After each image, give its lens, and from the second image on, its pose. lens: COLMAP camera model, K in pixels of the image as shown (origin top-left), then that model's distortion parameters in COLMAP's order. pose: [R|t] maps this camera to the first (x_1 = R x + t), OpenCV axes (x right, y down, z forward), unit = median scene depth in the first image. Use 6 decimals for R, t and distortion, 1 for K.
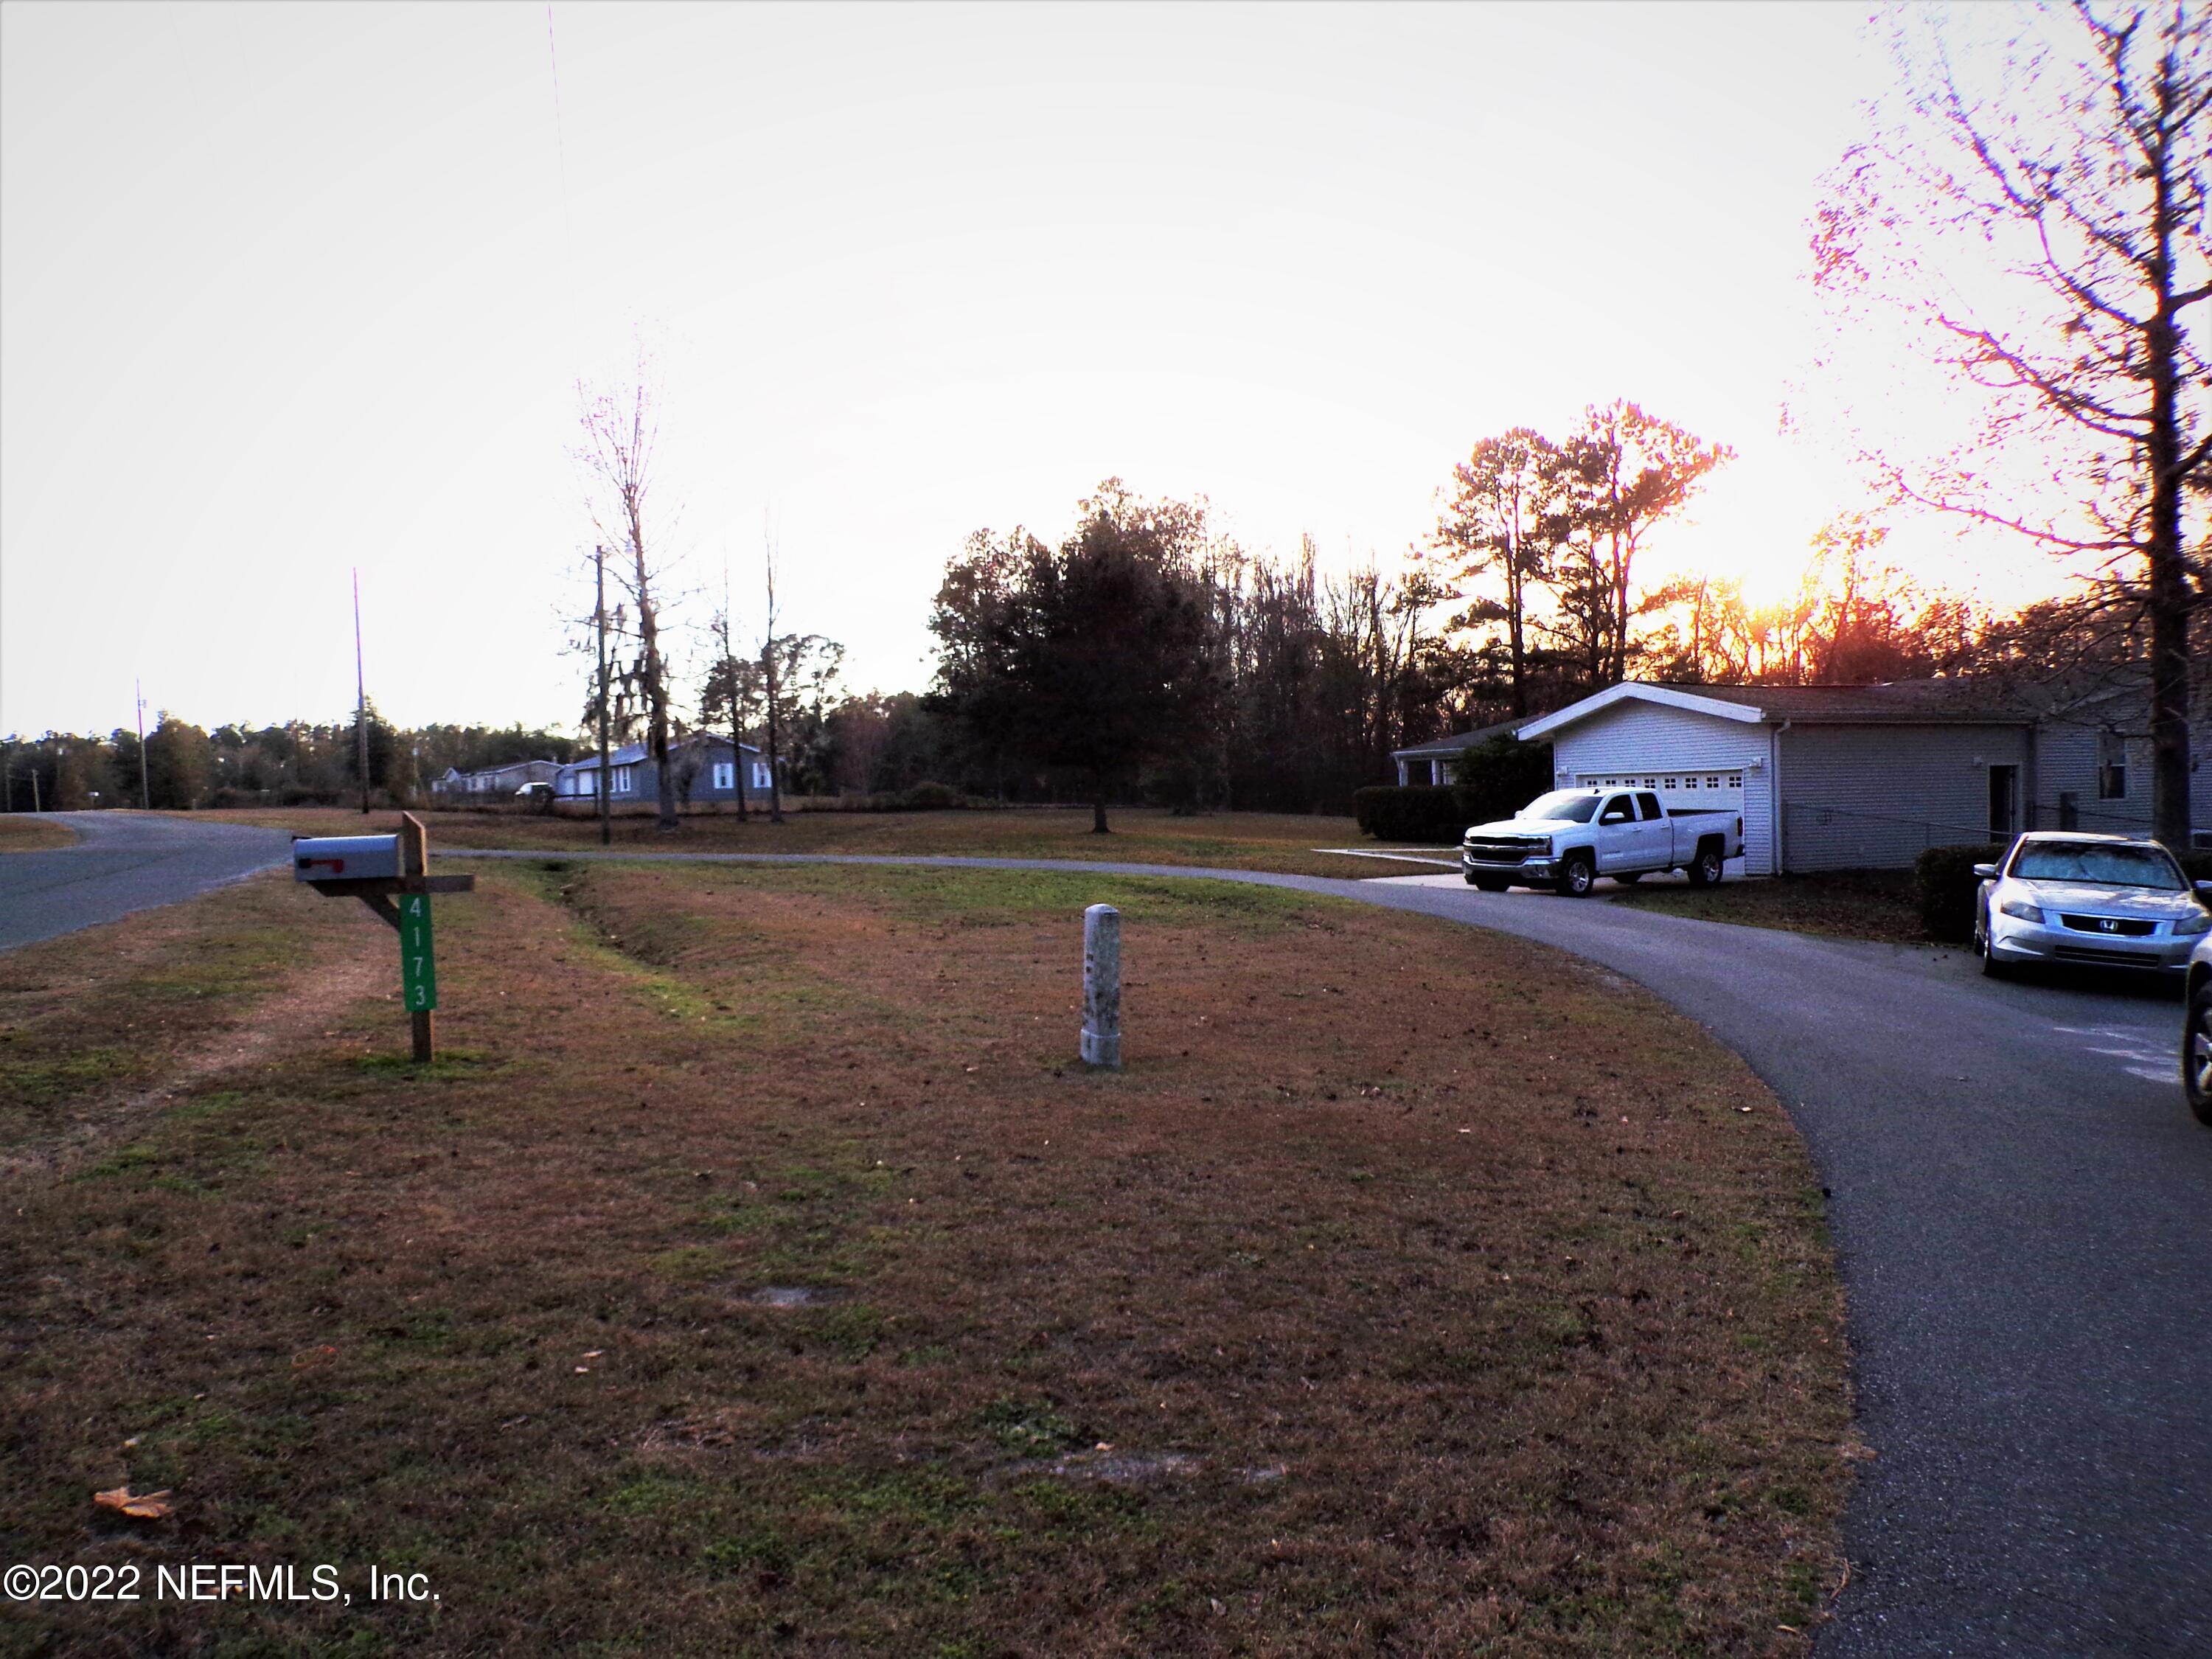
lens RADIAL K [[1520.3, 0, 1109.1], [0, 1520.3, 828.1], [0, 0, 1]] dist [-0.005164, 0.013480]
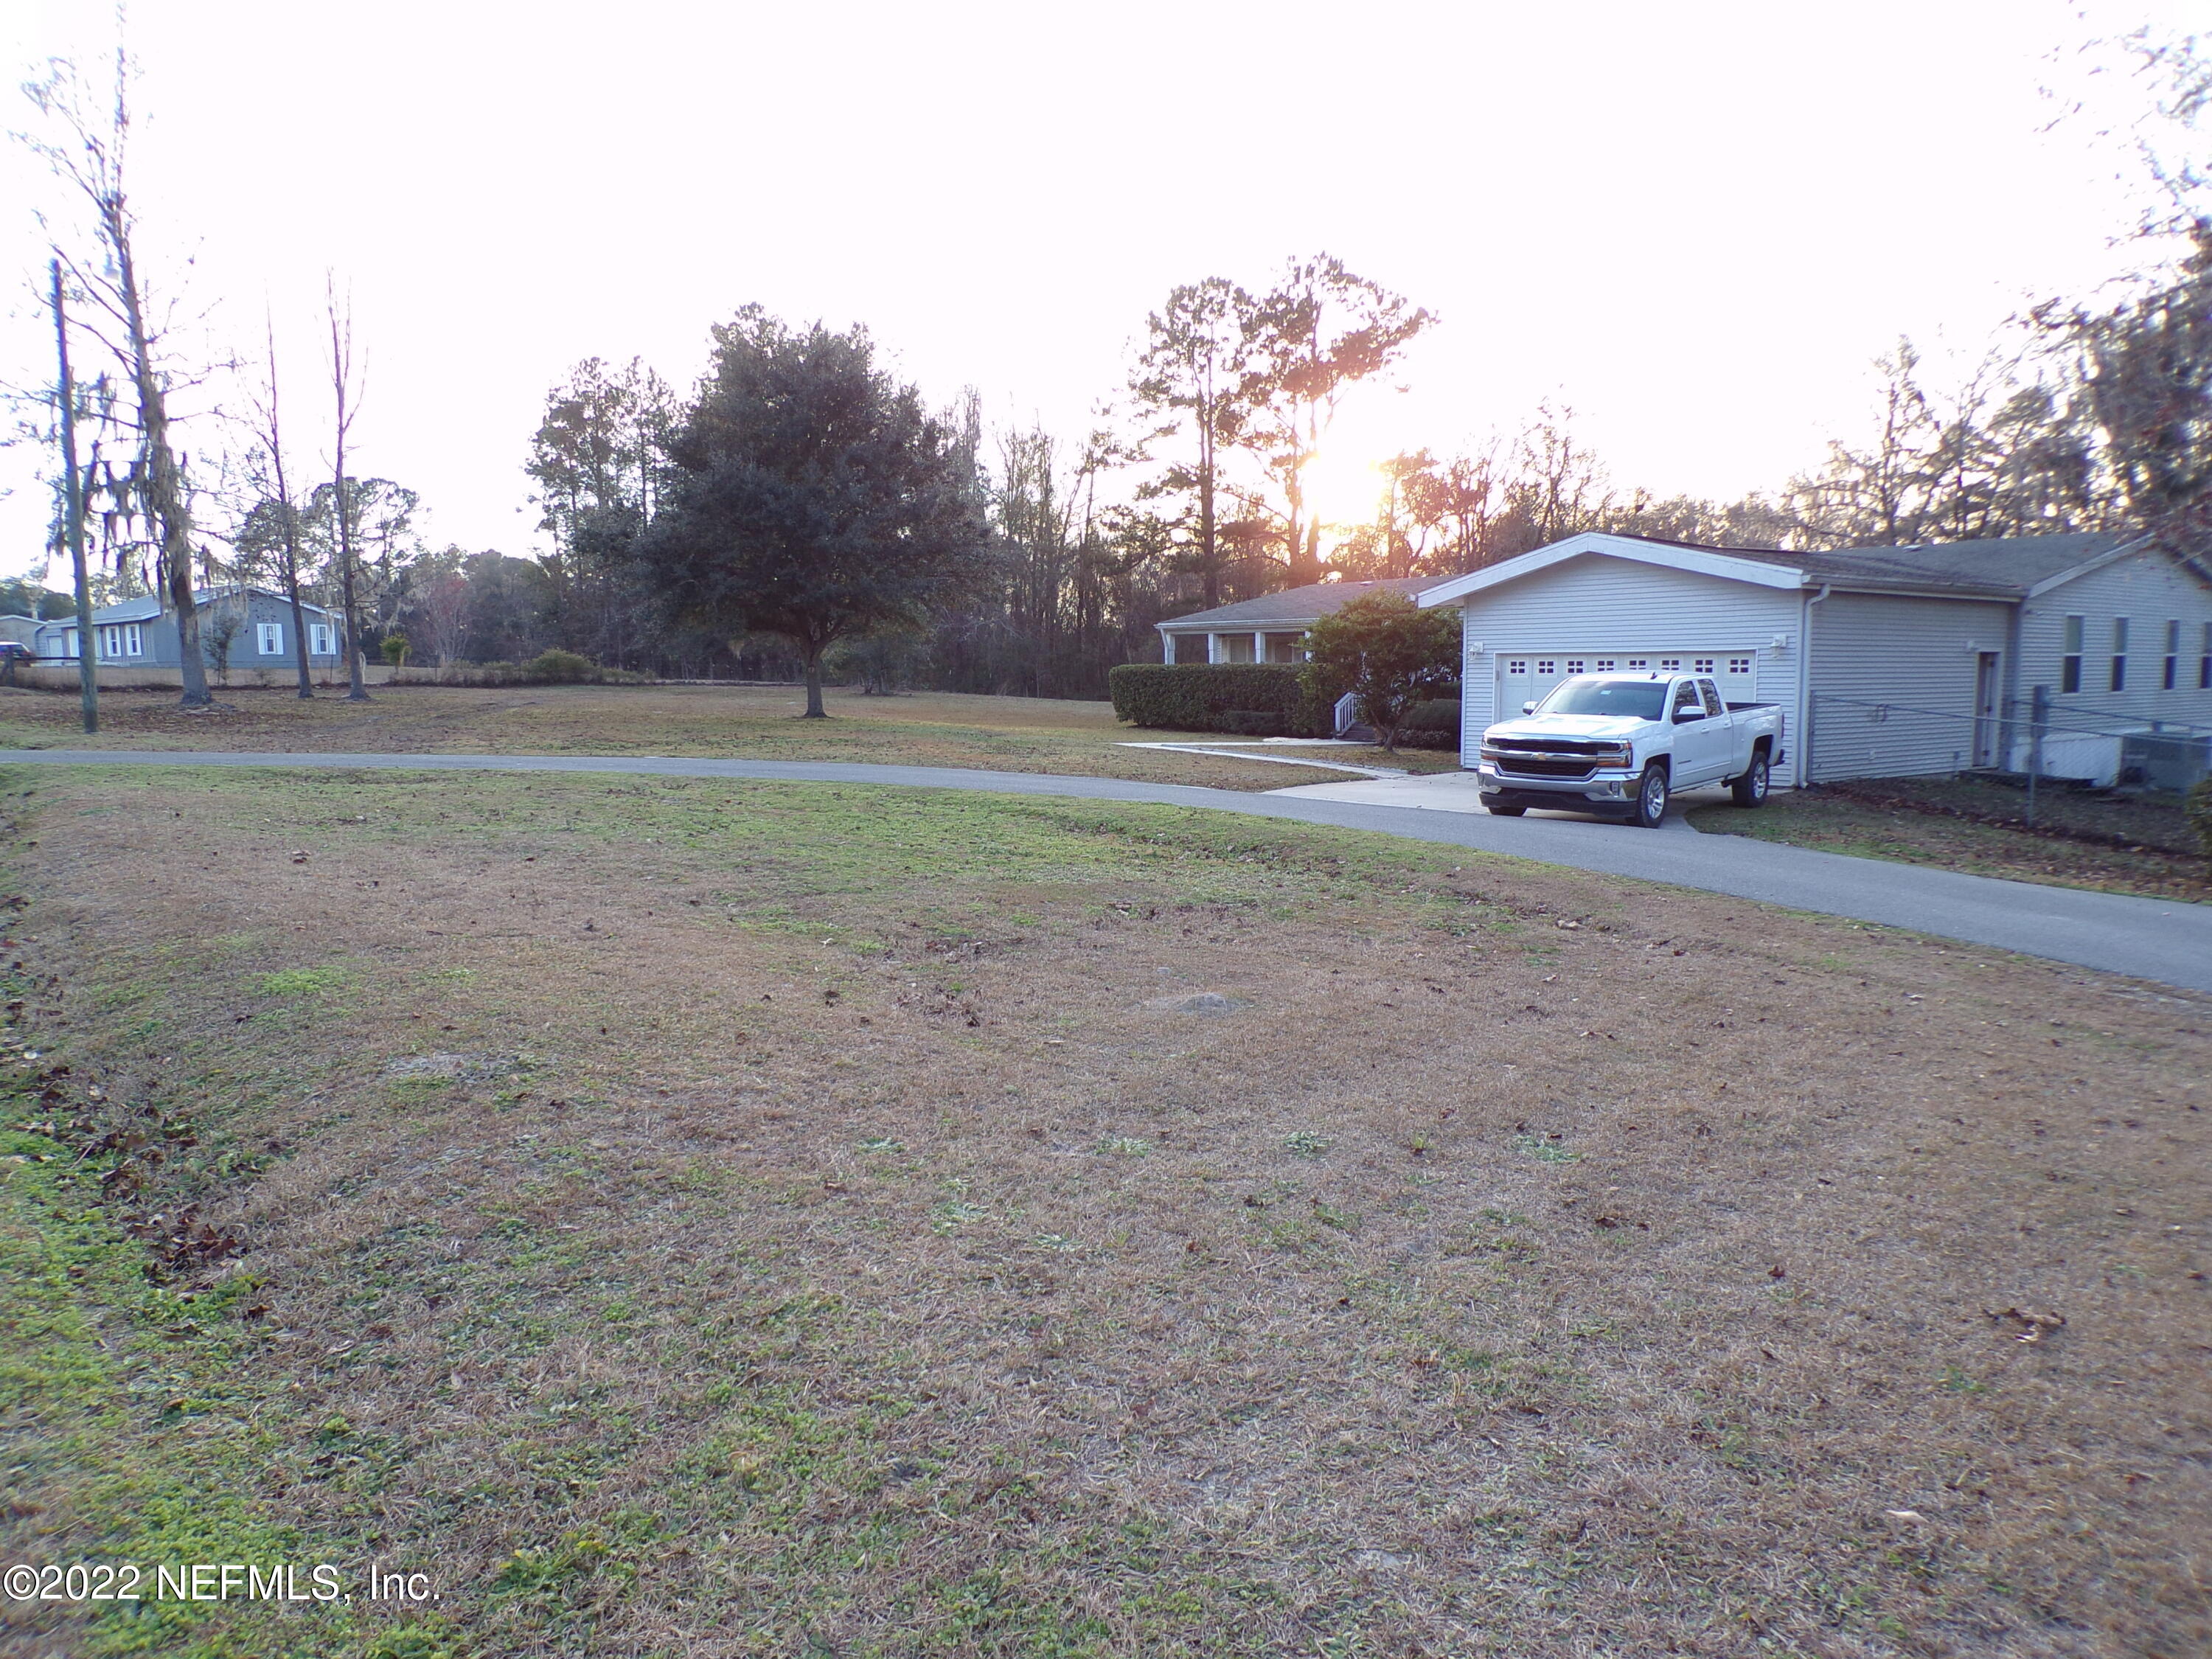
lens RADIAL K [[1520.3, 0, 1108.7], [0, 1520.3, 832.8], [0, 0, 1]] dist [-0.005164, 0.013480]
pose [[0.967442, -0.011208, 0.252843, -0.038272], [-0.009752, 0.996626, 0.081491, -0.002261], [-0.252904, -0.081303, 0.964069, 0.133071]]
